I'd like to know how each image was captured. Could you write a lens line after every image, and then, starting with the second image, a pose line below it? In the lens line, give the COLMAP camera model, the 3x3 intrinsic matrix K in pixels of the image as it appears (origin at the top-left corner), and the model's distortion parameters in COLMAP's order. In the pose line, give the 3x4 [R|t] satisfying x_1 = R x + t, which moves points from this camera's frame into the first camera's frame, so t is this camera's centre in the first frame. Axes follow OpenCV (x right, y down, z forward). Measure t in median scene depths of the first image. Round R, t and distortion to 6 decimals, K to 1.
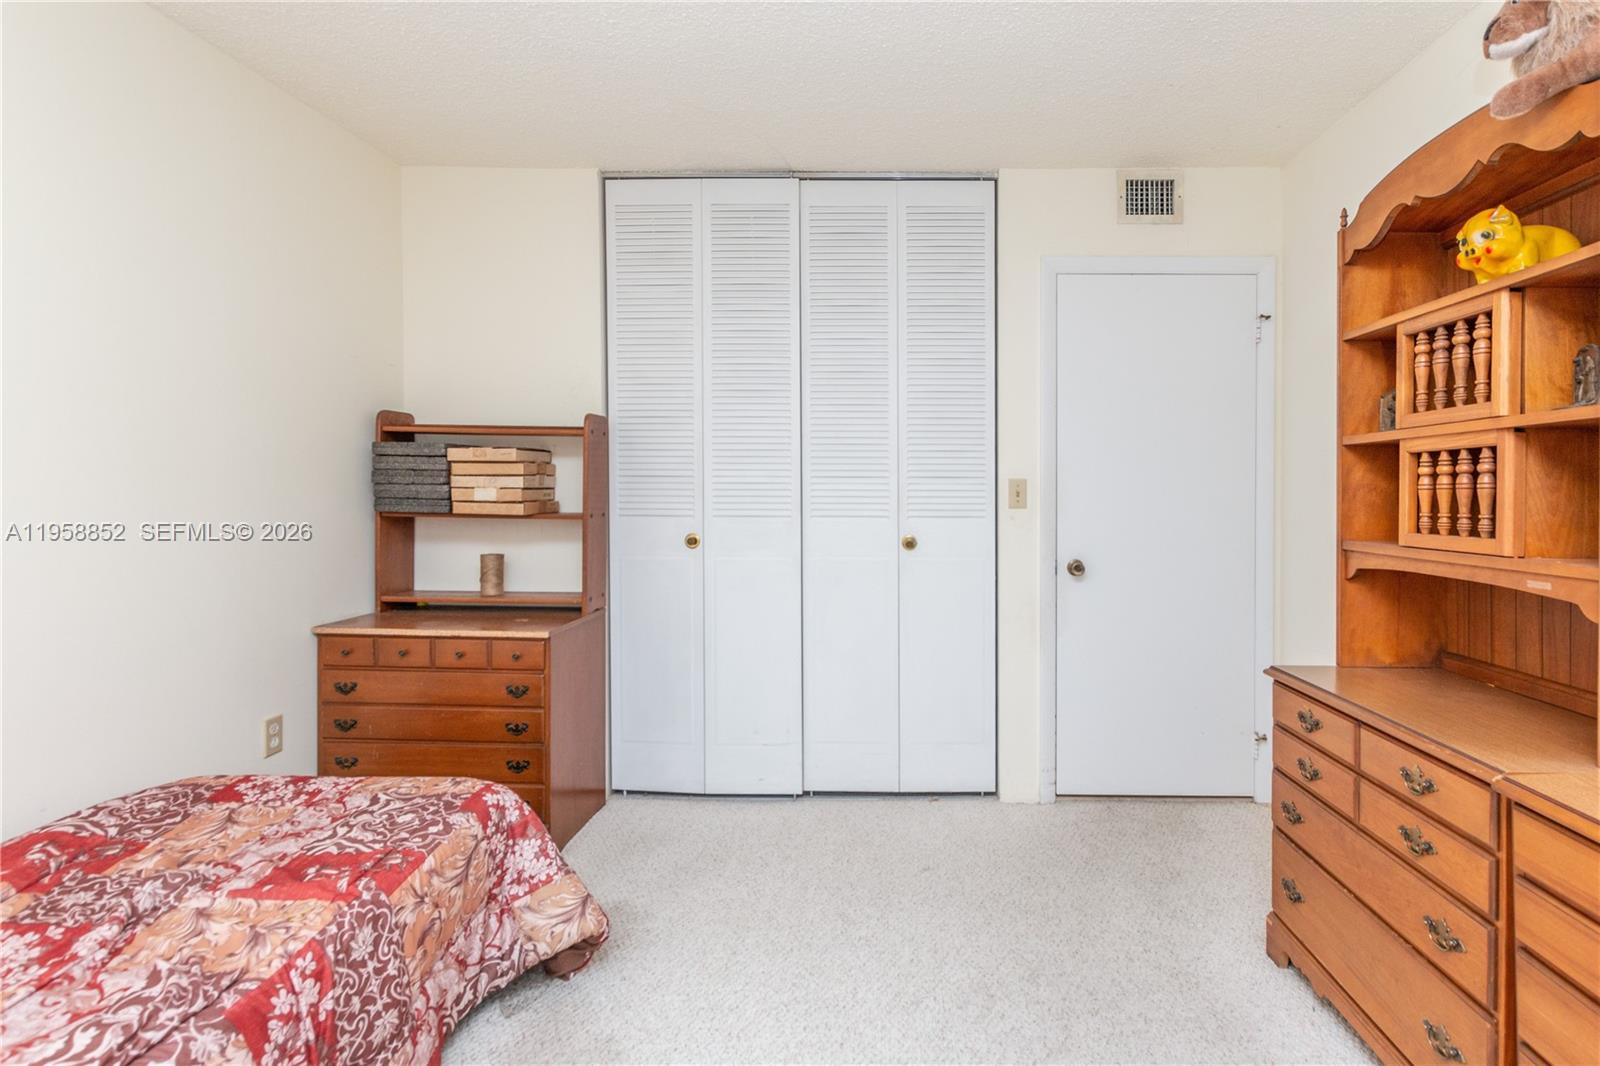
lens RADIAL K [[767.6, 0, 953.5], [0, 767.6, 501.6], [0, 0, 1]] dist [0.002567, 0.000178]
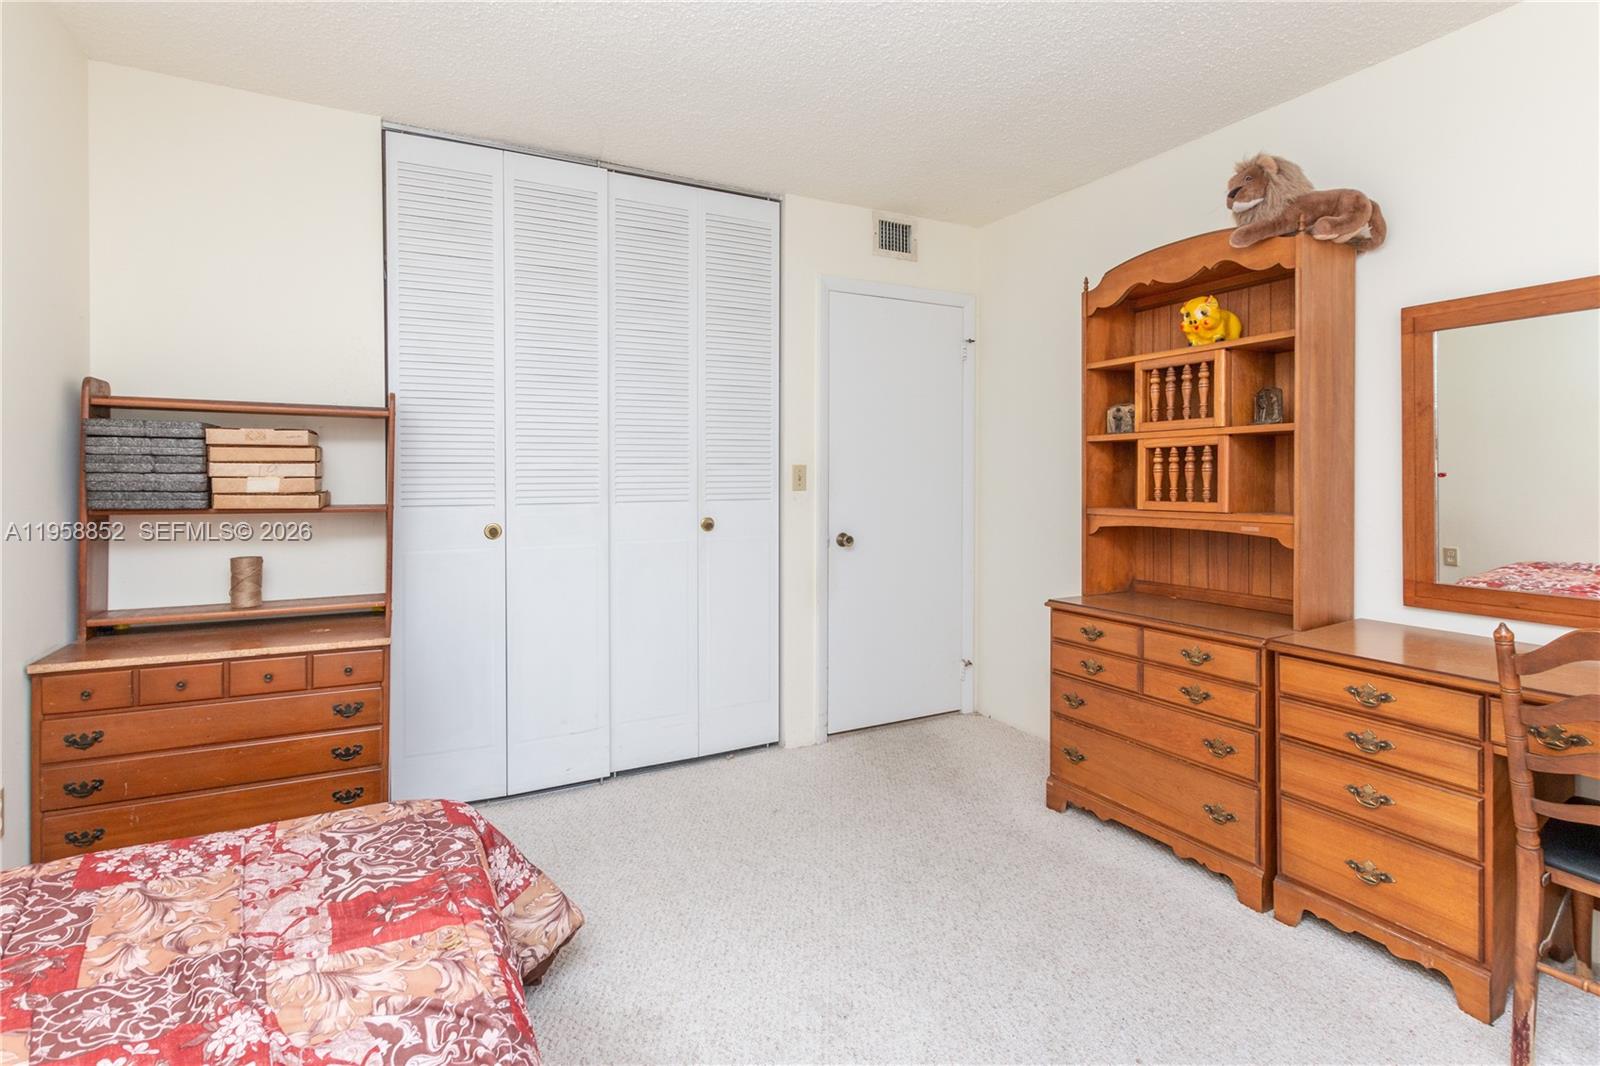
lens RADIAL K [[750.0, 0, 796.8], [0, 750.0, 488.4], [0, 0, 1]] dist [0.002901, 0.000159]
pose [[0.884864, -0.015708, 0.465585, -0.658527], [0.014345, 0.999876, 0.006471, -0.003292], [-0.465629, 0.000953, 0.884980, 0.010243]]
